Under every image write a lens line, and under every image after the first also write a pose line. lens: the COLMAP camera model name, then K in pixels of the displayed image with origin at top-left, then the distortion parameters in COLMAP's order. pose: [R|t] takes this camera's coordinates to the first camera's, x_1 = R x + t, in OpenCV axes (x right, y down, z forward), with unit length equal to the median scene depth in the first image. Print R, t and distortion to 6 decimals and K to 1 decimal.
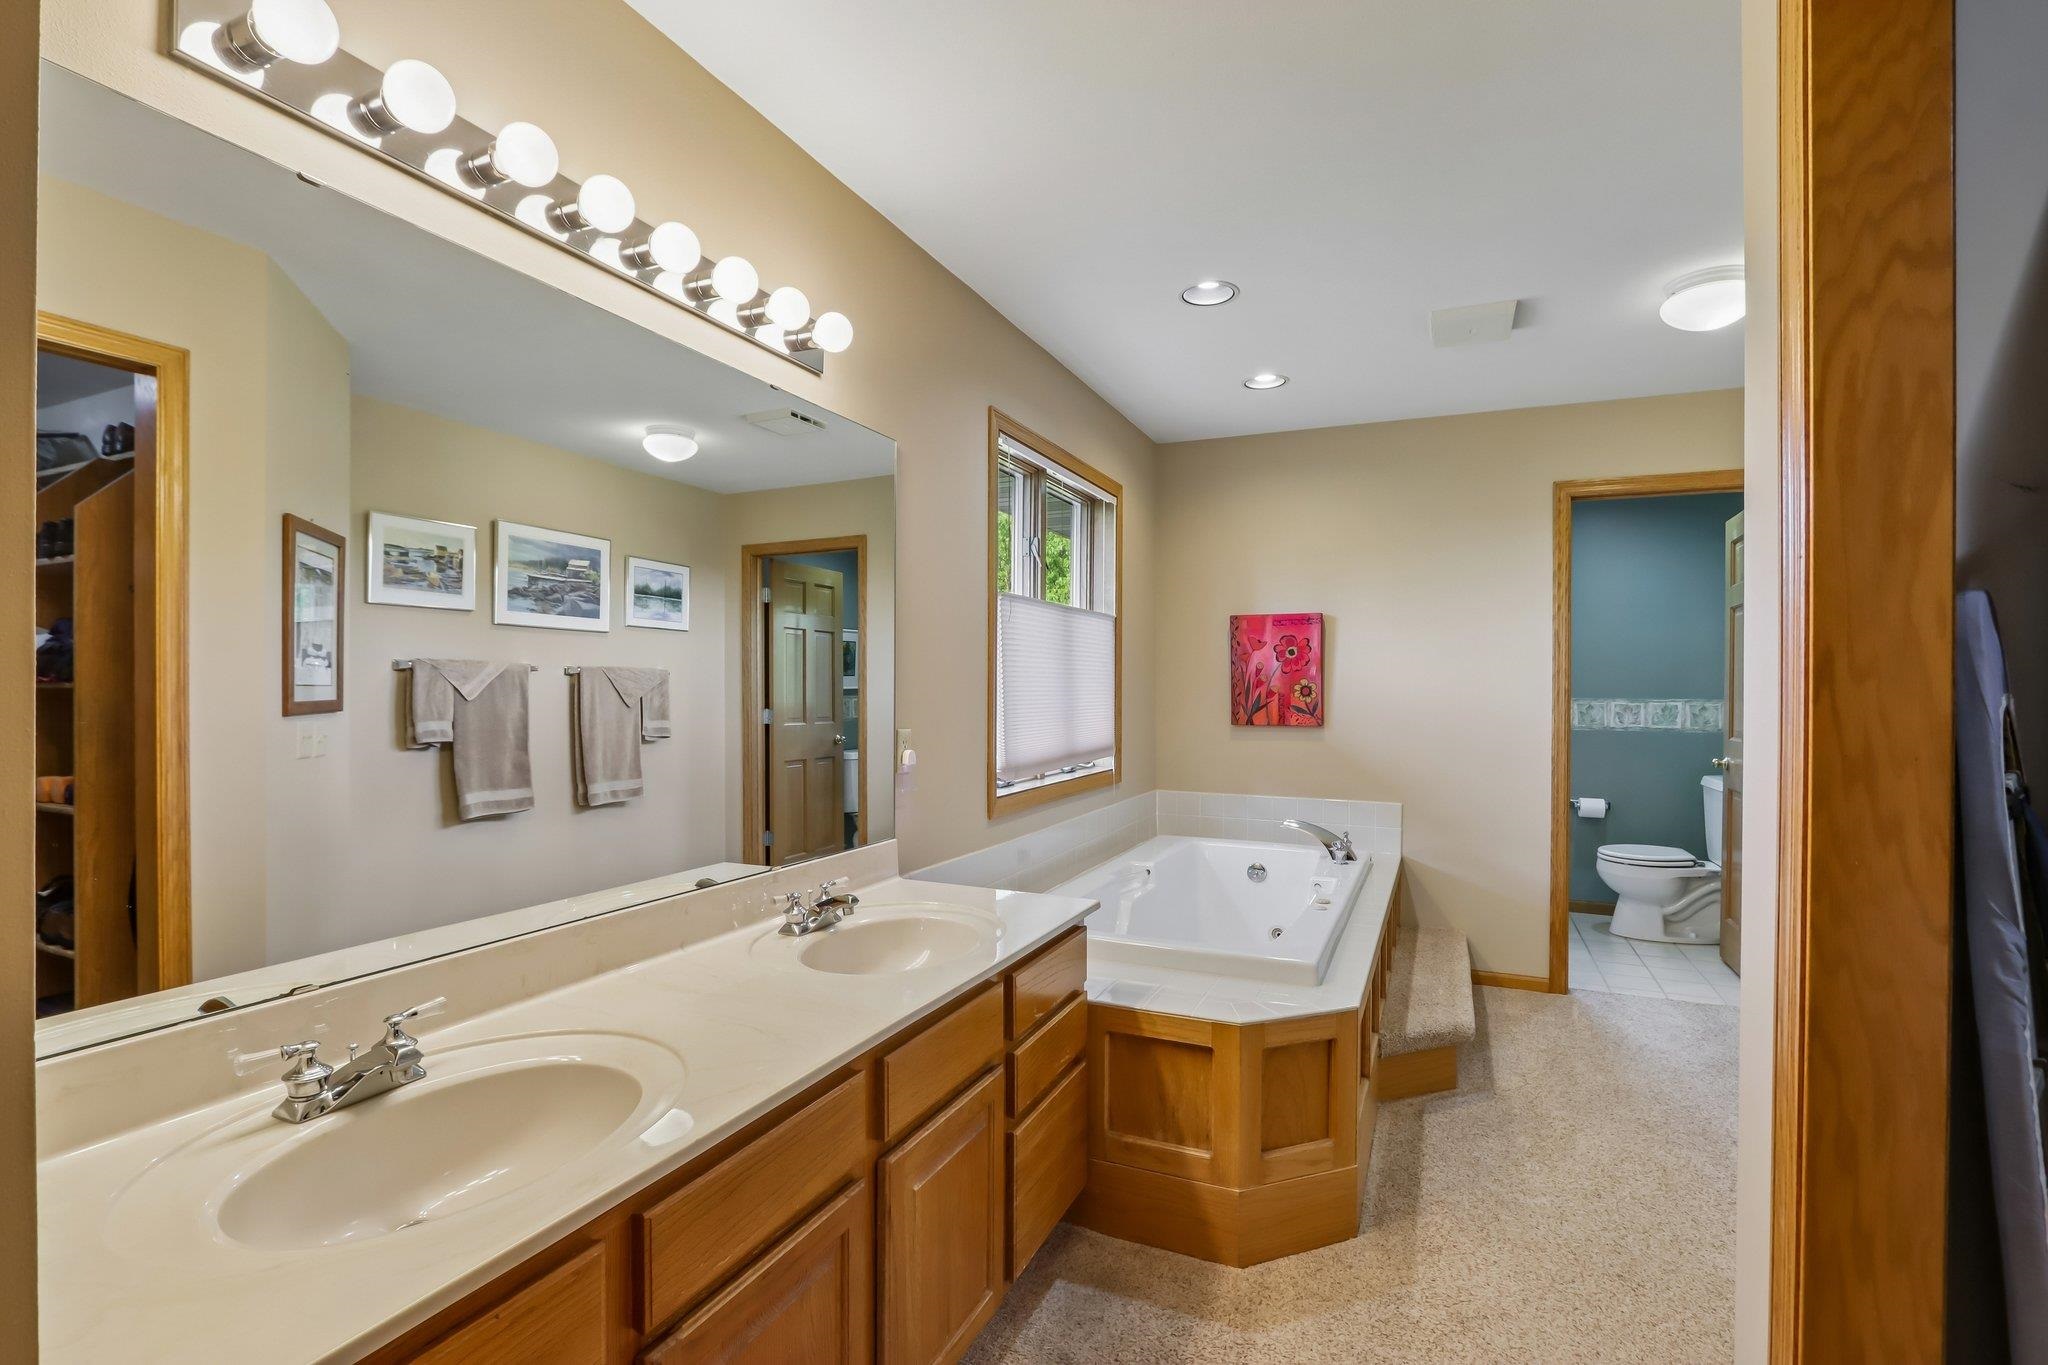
lens RADIAL K [[959.2, 0, 1018.6], [0, 959.2, 694.2], [0, 0, 1]] dist [-0.018354, 0.002338]
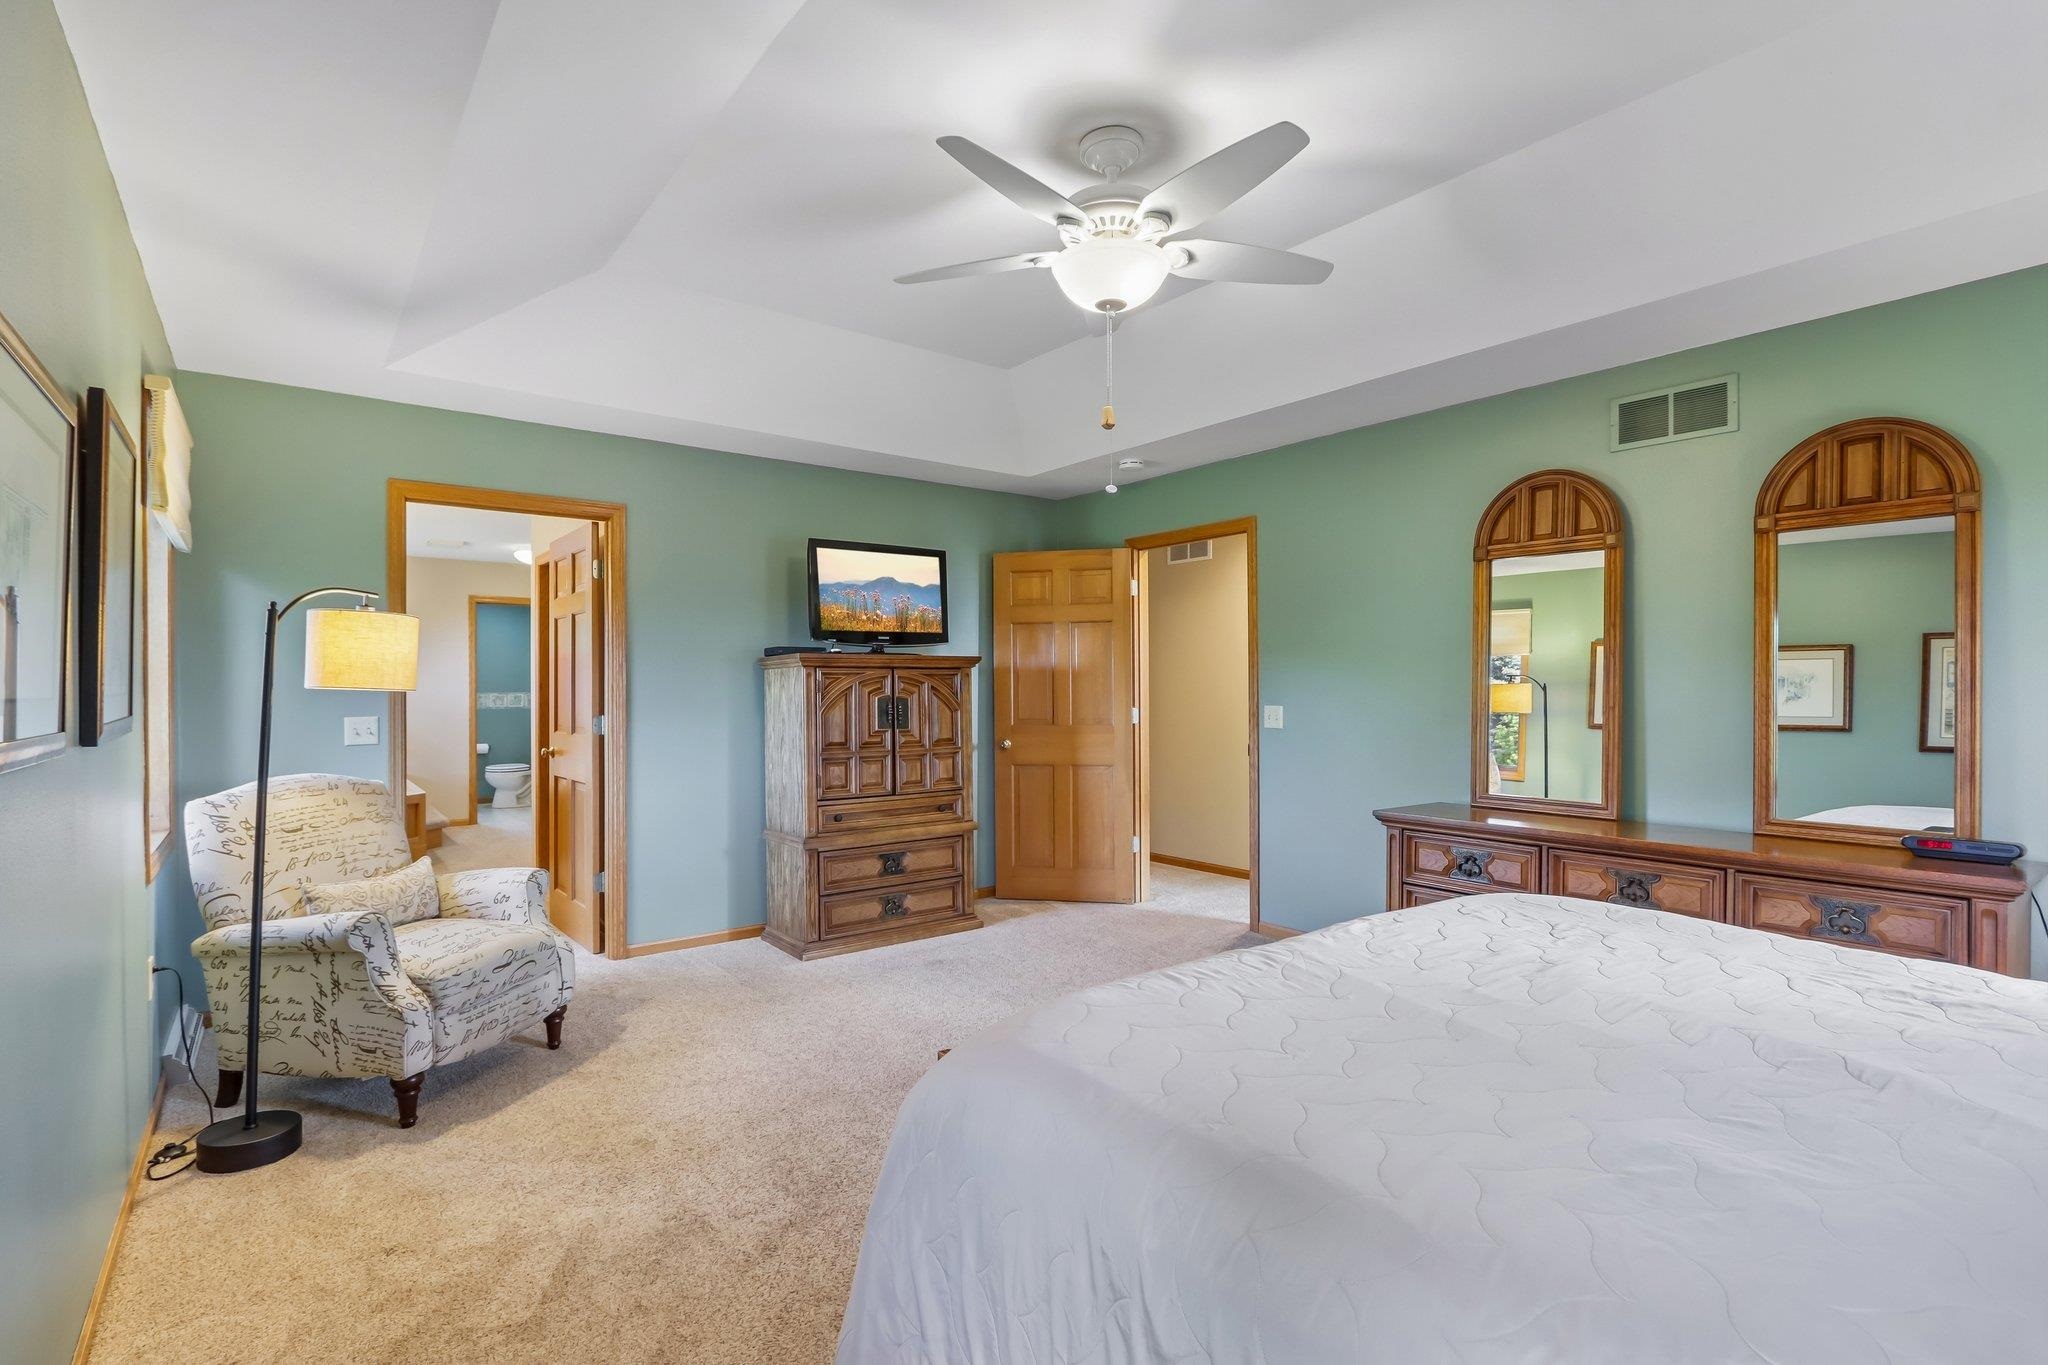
lens RADIAL K [[959.2, 0, 1019.4], [0, 959.2, 687.6], [0, 0, 1]] dist [-0.018354, 0.002338]
pose [[0.465304, -0.005802, 0.885132, -0.648908], [0.006980, 0.999971, 0.002885, -0.004448], [-0.885123, 0.004835, 0.465331, -0.936197]]
